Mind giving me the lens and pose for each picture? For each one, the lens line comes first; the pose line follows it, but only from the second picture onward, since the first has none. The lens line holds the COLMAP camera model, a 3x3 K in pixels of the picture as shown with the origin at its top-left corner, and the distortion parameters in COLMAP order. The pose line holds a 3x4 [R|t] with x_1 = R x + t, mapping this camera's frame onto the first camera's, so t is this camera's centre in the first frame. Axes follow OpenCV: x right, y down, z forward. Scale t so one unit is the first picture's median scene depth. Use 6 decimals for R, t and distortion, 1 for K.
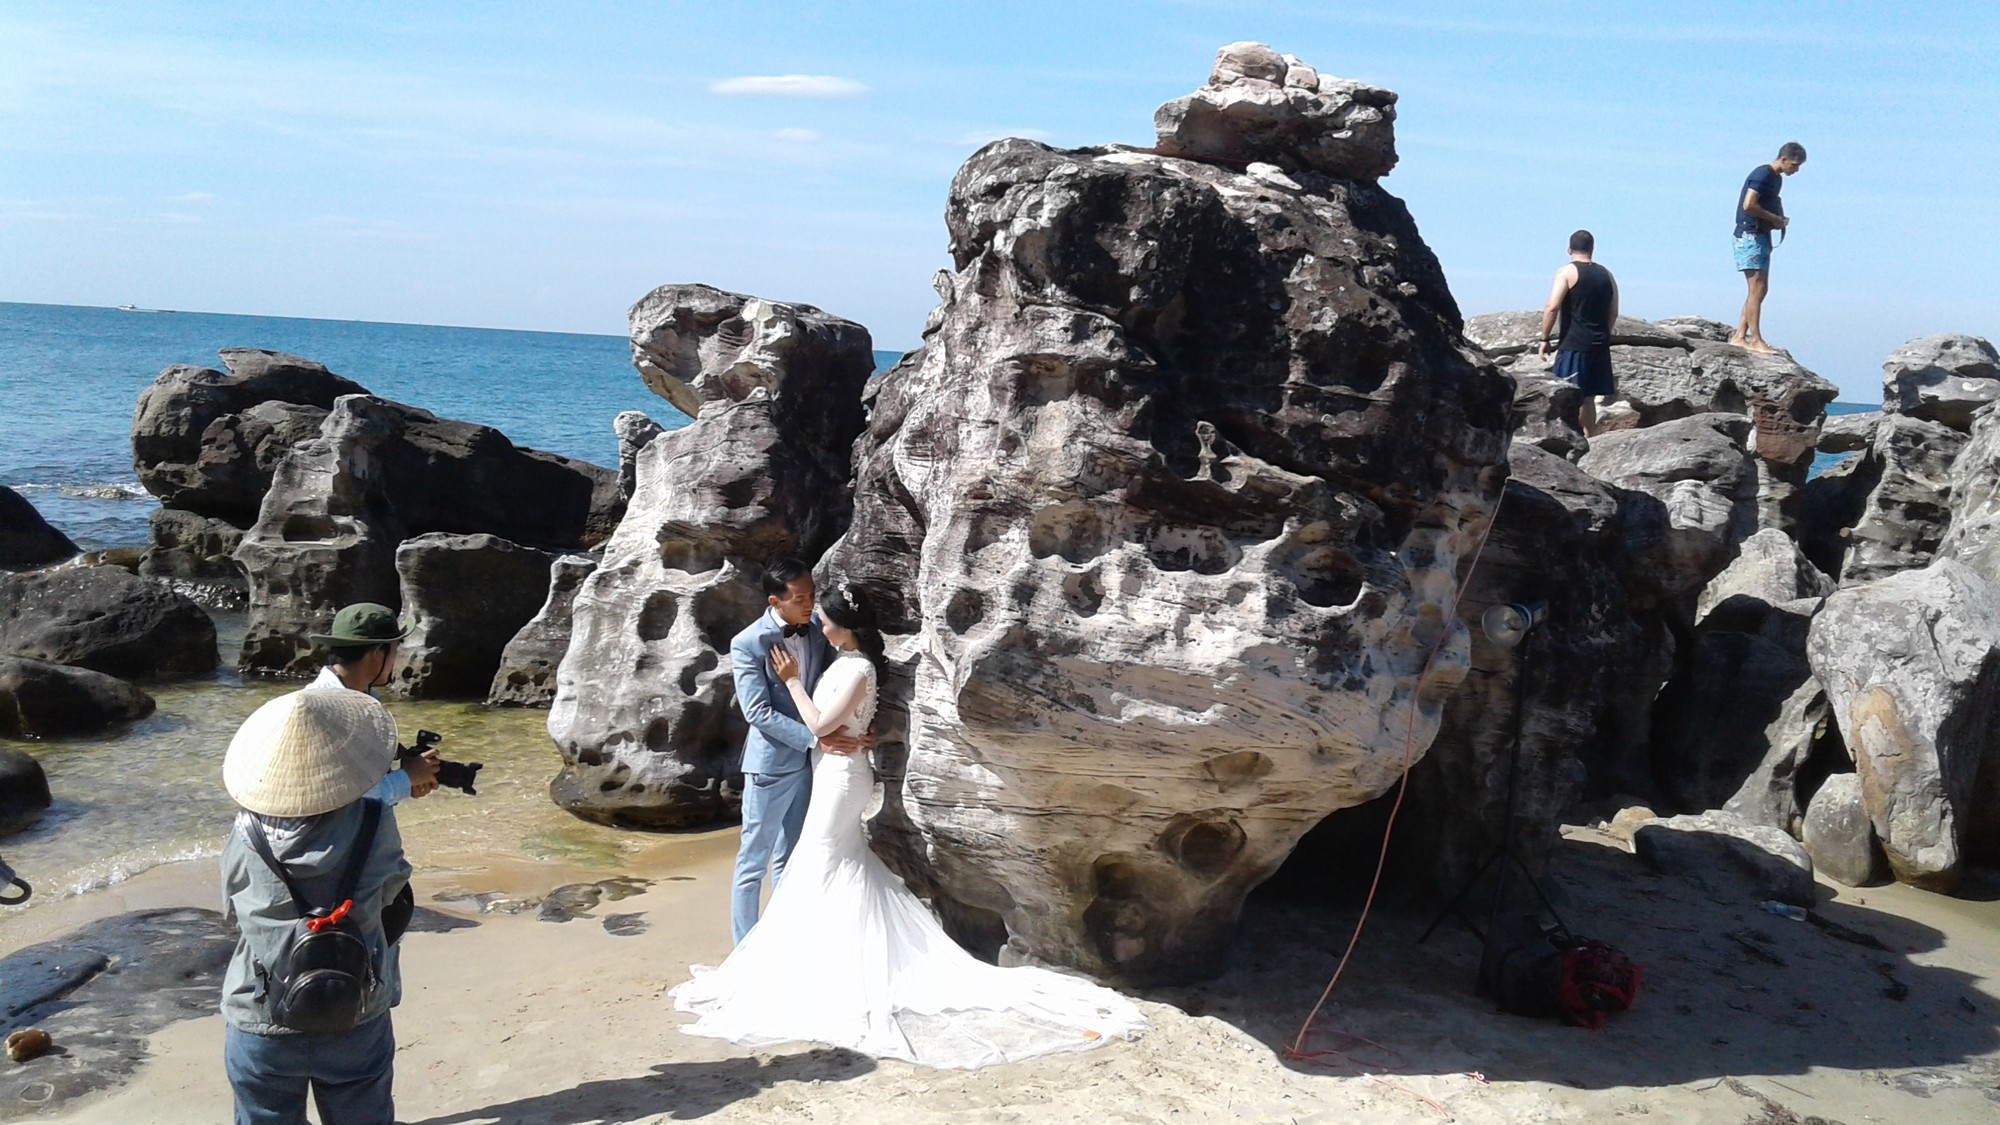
lens RADIAL K [[1911.8, 0, 998.1], [0, 1911.8, 576.6], [0, 0, 1]] dist [0.004037, 0.000000]
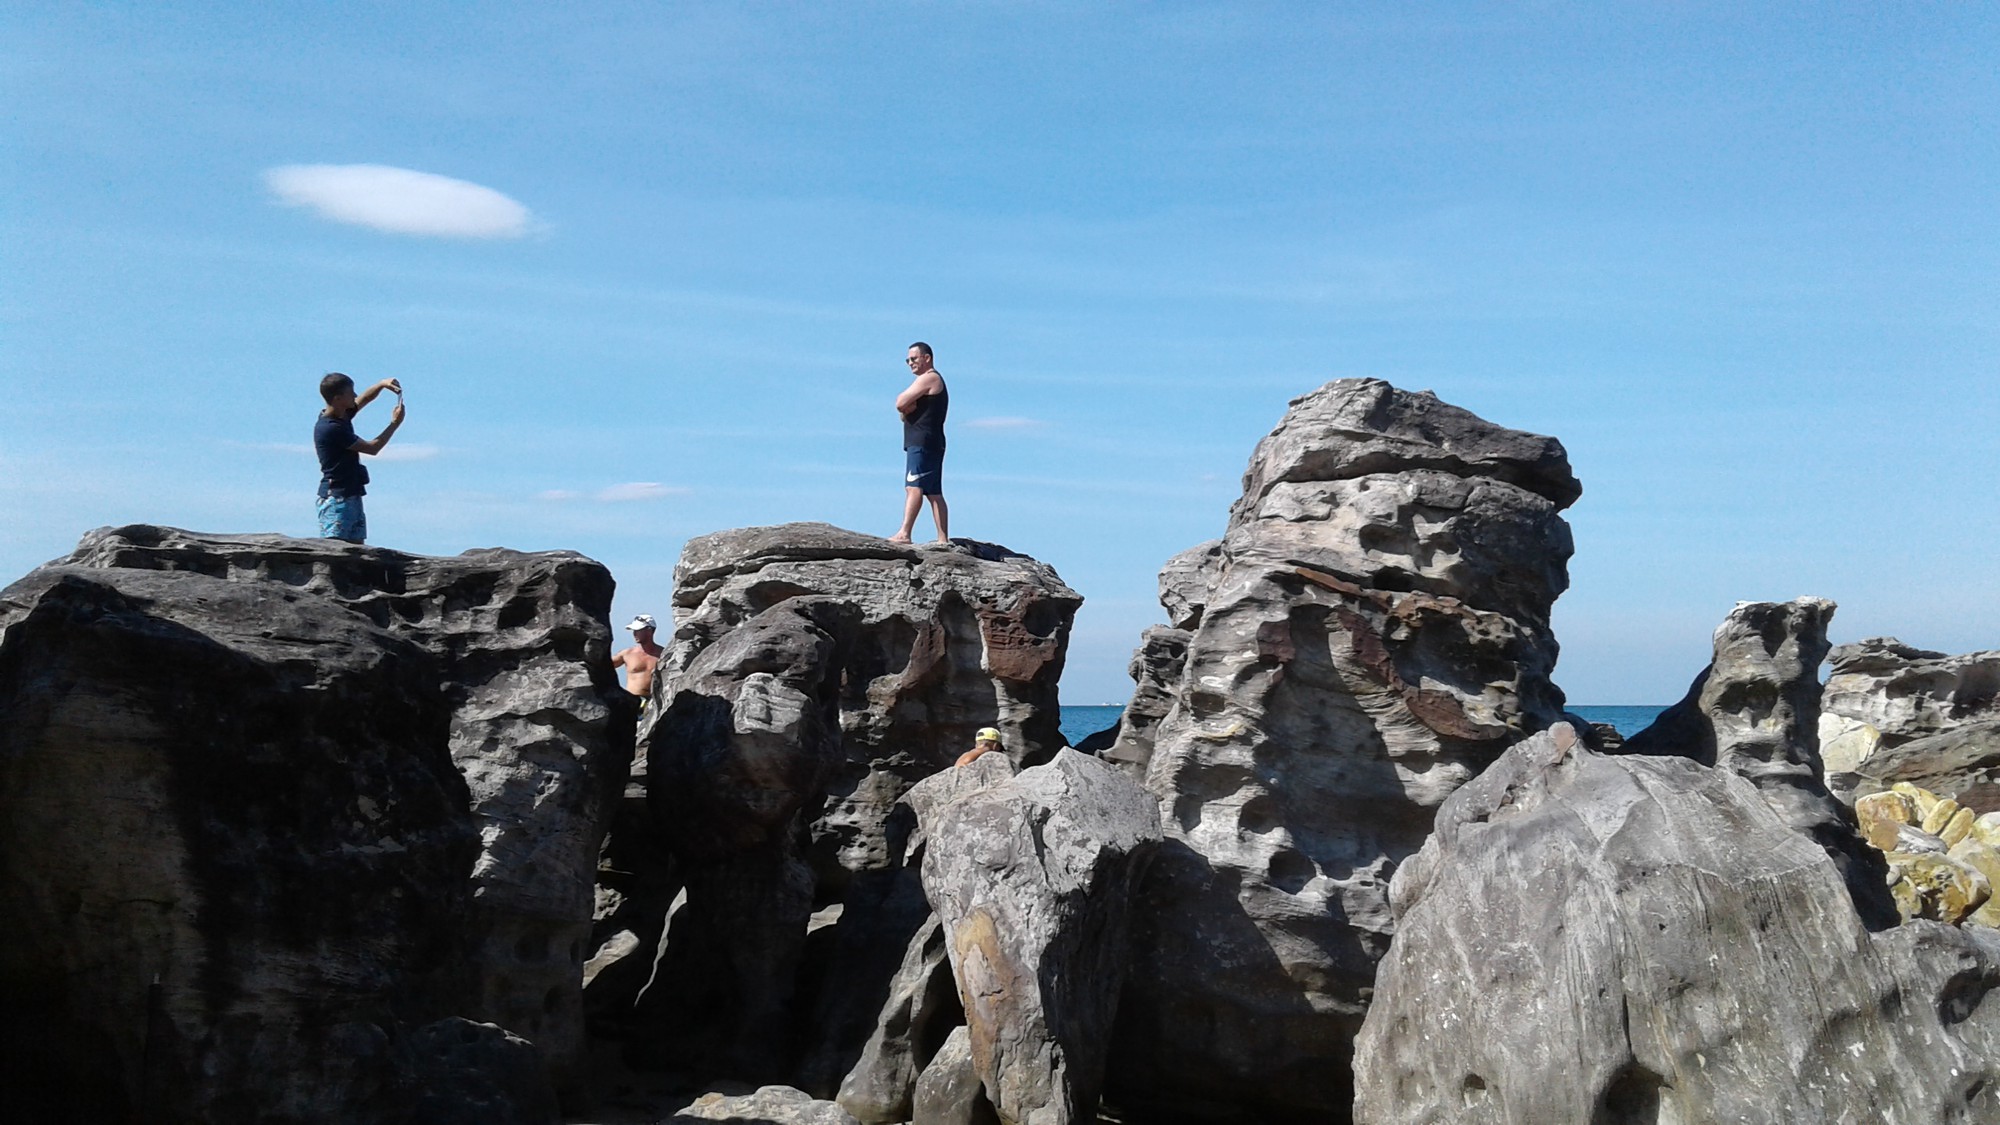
lens RADIAL K [[1911.8, 0, 995.3], [0, 1911.8, 551.1], [0, 0, 1]] dist [0.004037, 0.000000]
pose [[0.979111, -0.043856, 0.198540, 0.309836], [0.080365, 0.980423, -0.179754, 0.054688], [-0.186769, 0.191954, 0.963468, 0.190624]]
